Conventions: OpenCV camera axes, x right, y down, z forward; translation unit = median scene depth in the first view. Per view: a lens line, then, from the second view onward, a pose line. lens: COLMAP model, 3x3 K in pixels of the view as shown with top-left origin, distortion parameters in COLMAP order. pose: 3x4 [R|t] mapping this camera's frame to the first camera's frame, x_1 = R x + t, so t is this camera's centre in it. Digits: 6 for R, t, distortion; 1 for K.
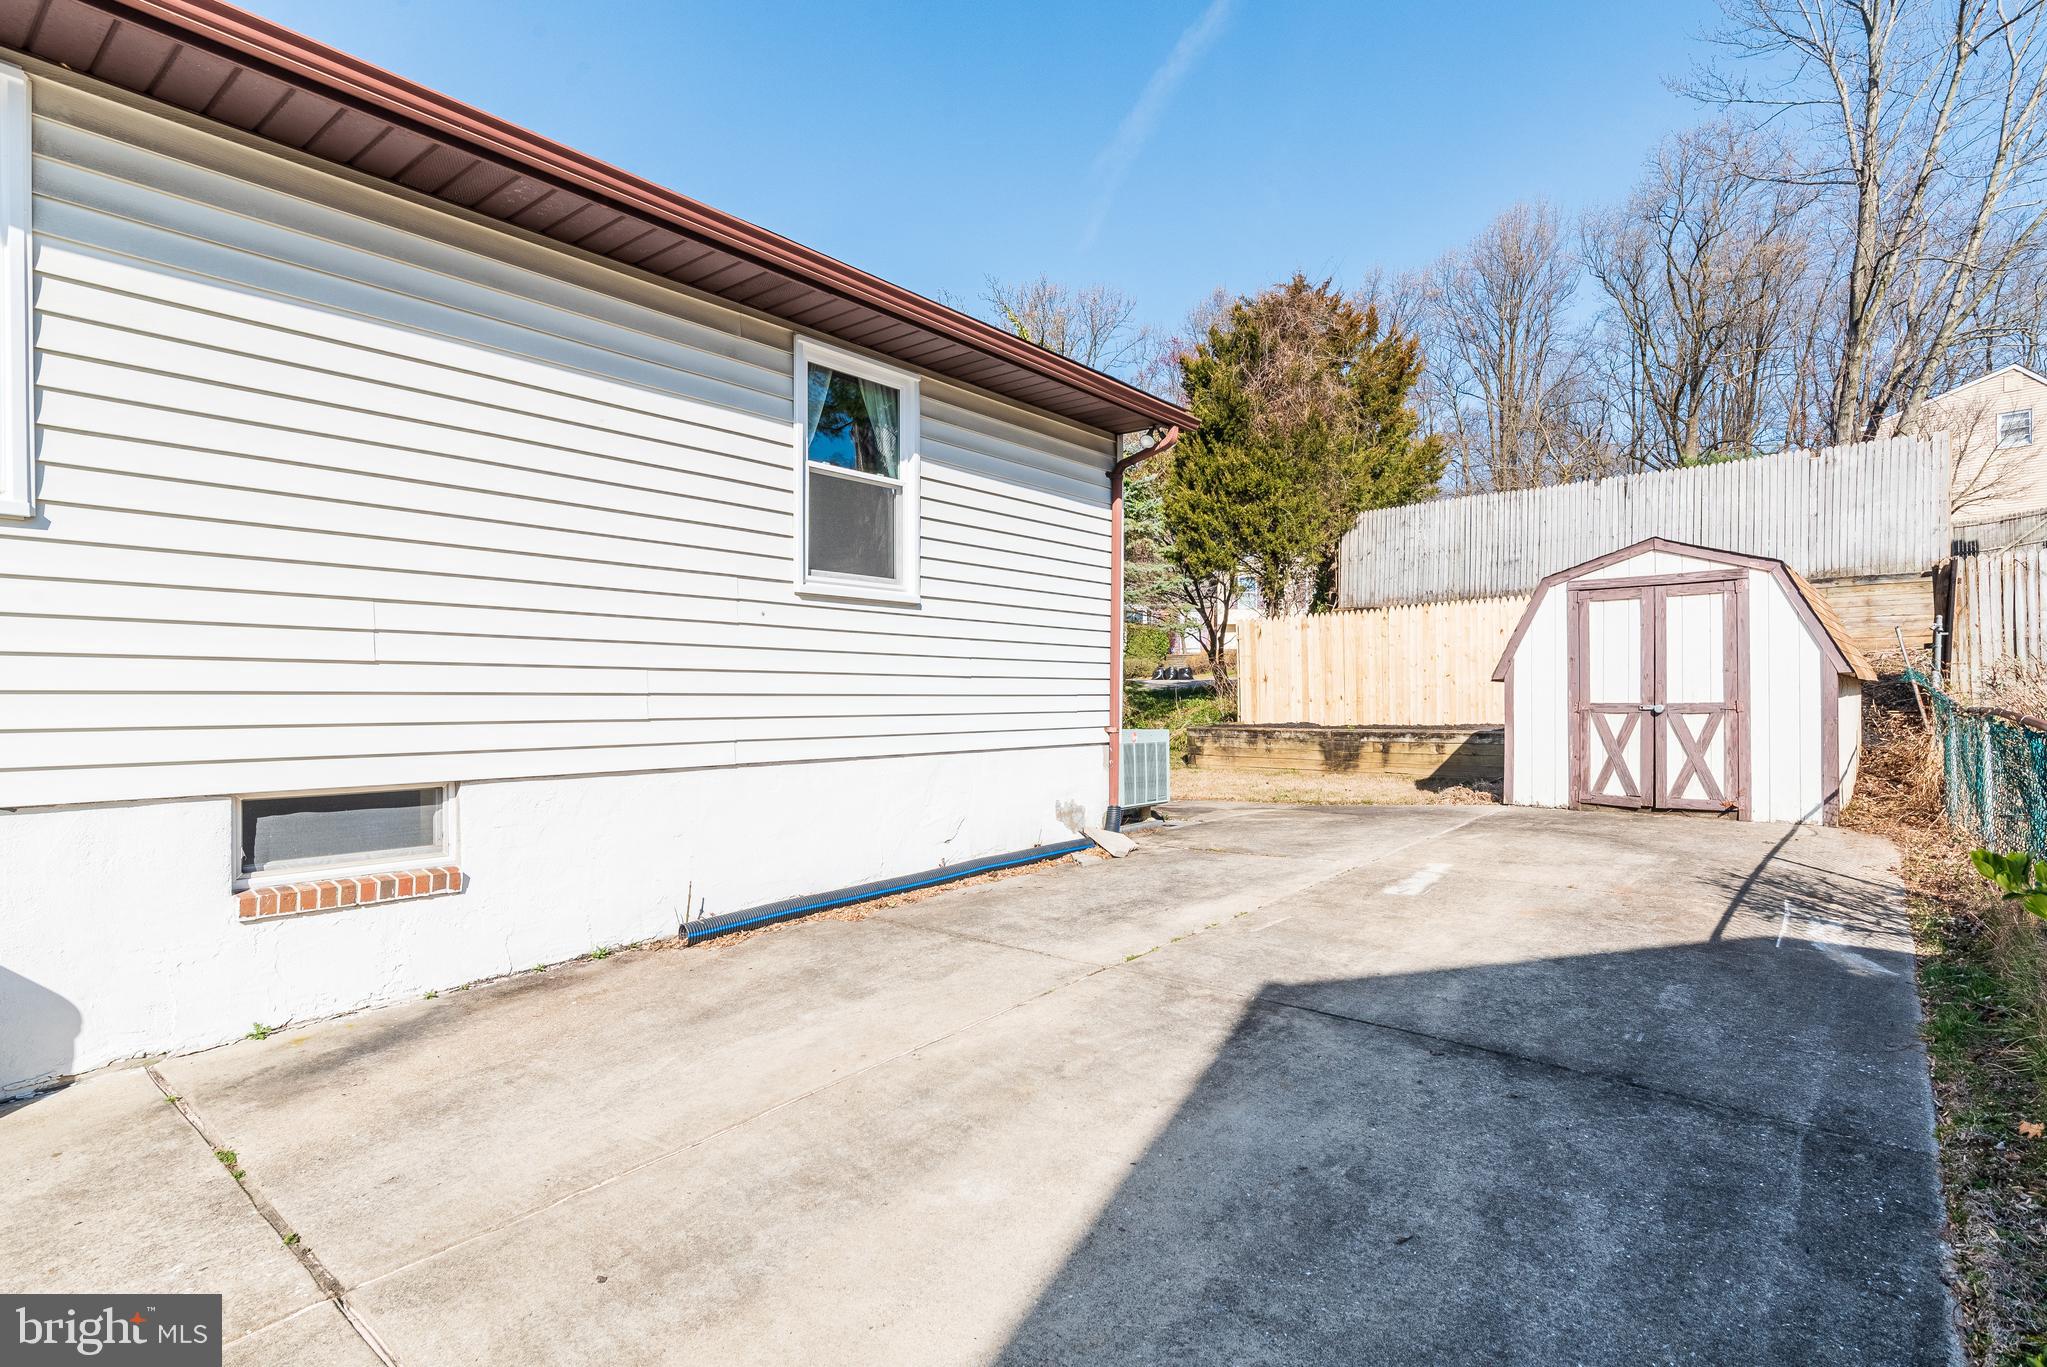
lens RADIAL K [[1012.2, 0, 1031.7], [0, 1012.2, 676.5], [0, 0, 1]] dist [-0.001827, 0.001285]
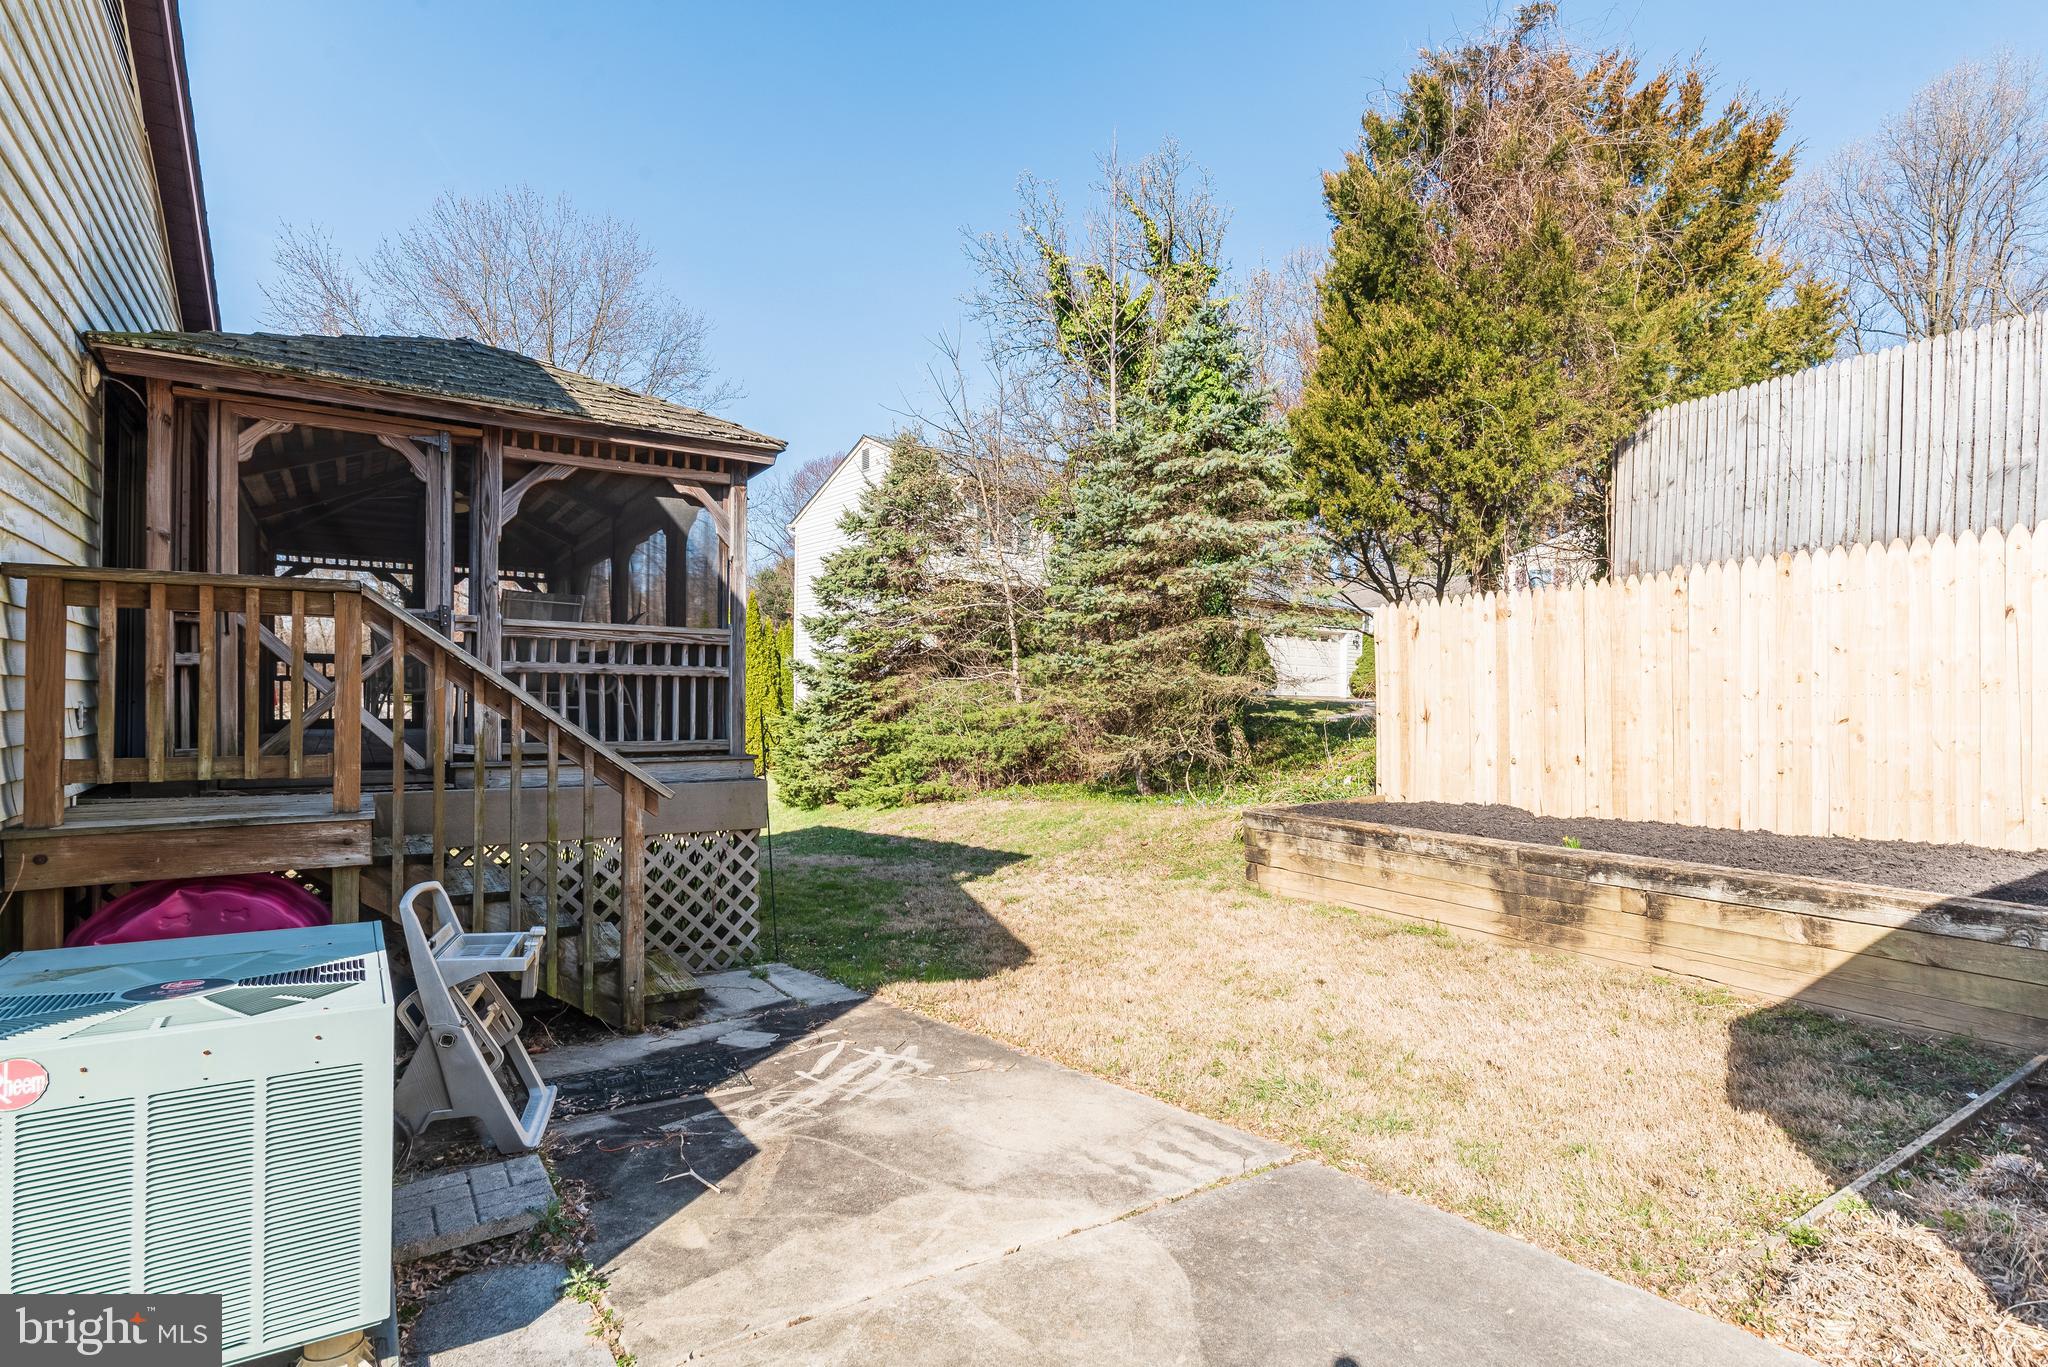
lens RADIAL K [[1012.7, 0, 1012.0], [0, 1012.7, 692.1], [0, 0, 1]] dist [-0.001827, 0.001285]
pose [[0.956214, 0.007613, -0.292571, 0.163825], [-0.007276, 0.999971, 0.002240, -0.009082], [0.292580, -0.000013, 0.956241, 0.399354]]
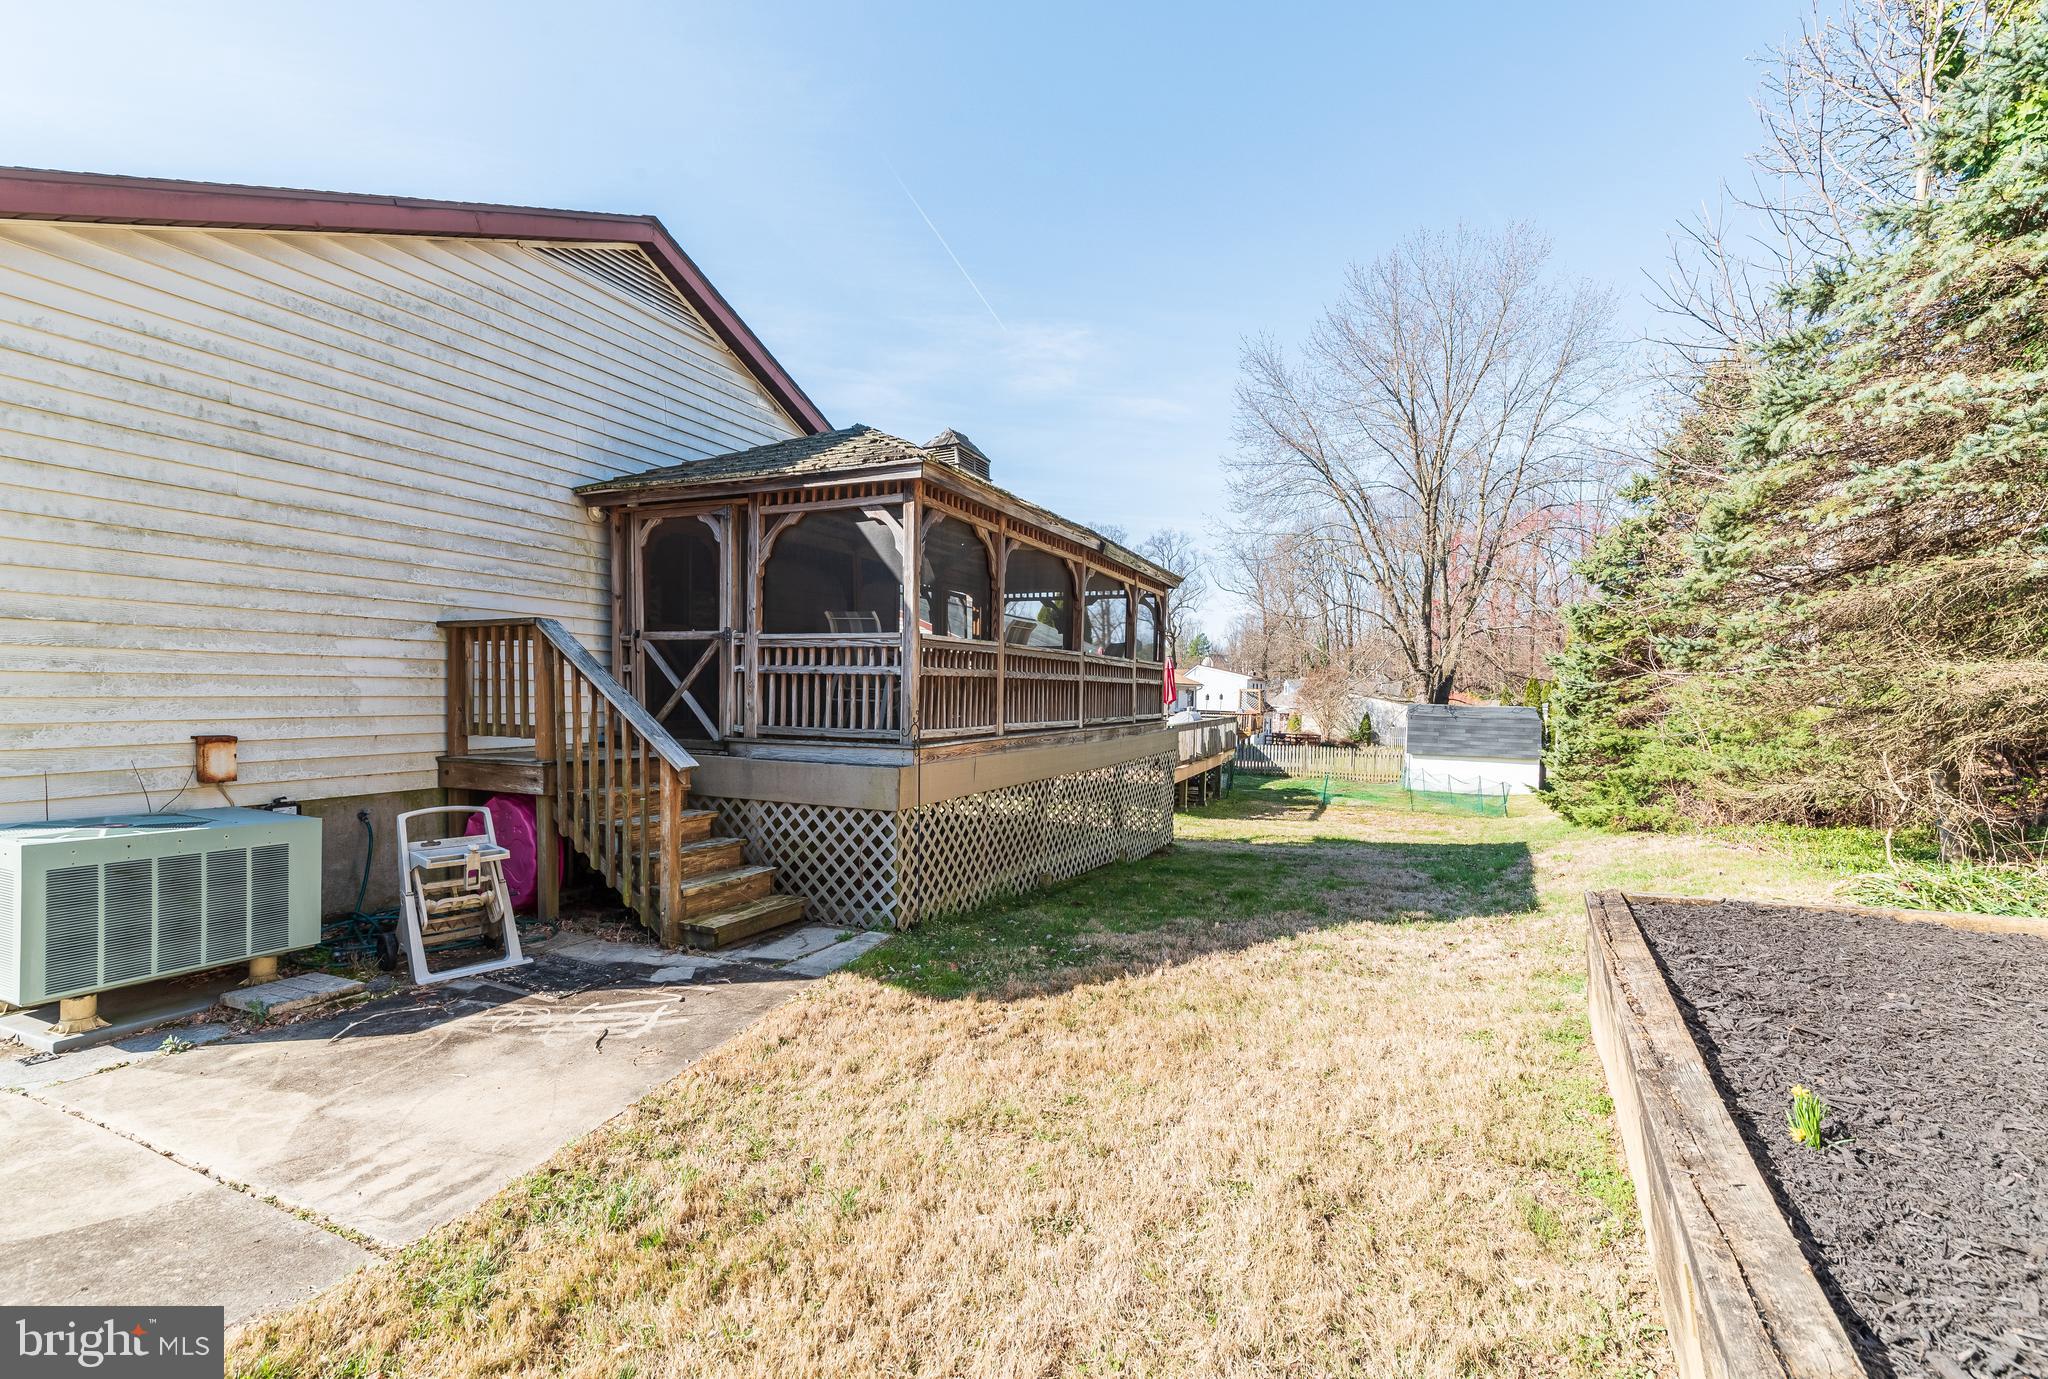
lens RADIAL K [[905.1, 0, 1044.0], [0, 905.1, 719.3], [0, 0, 1]] dist [-0.002310, 0.000791]
pose [[0.275991, 0.039017, -0.960368, 0.341453], [-0.005721, 0.999225, 0.038951, -0.009618], [0.961143, -0.005256, 0.276000, 0.693616]]
